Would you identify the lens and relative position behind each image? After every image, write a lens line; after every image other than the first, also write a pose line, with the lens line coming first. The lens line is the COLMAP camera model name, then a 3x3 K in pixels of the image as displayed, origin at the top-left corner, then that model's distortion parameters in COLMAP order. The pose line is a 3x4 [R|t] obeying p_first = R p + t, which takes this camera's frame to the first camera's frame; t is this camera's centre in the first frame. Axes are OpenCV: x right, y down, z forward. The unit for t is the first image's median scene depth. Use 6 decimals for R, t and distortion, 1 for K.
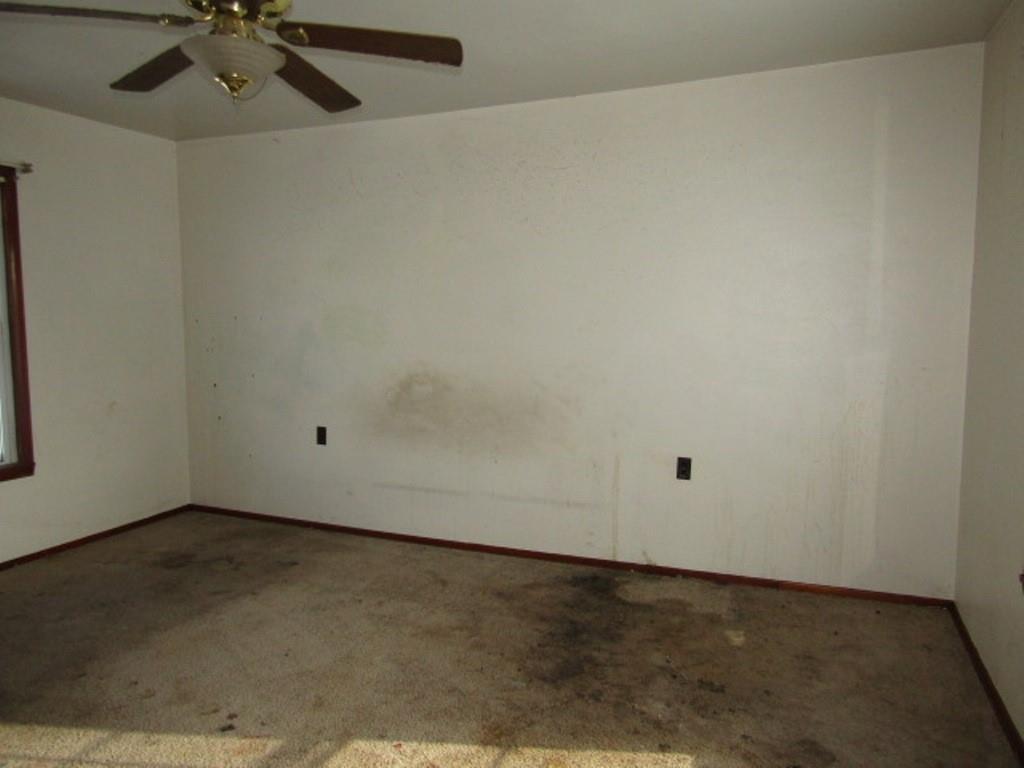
lens RADIAL K [[726.5, 0, 517.8], [0, 726.5, 394.8], [0, 0, 1]] dist [-0.009826, 0.005028]
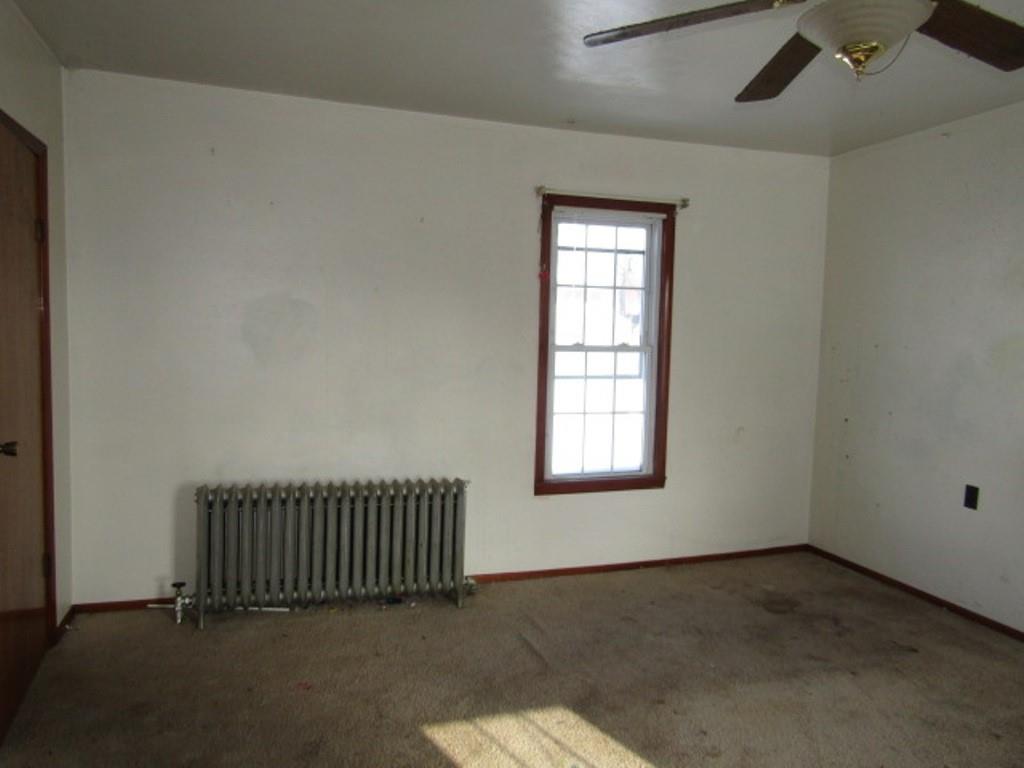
lens RADIAL K [[726.5, 0, 517.8], [0, 726.5, 394.8], [0, 0, 1]] dist [-0.009826, 0.005028]
pose [[0.650583, 0.071382, -0.756073, -0.005233], [-0.096879, 0.995240, 0.010600, -0.018806], [0.753231, 0.066352, 0.654401, 0.133550]]
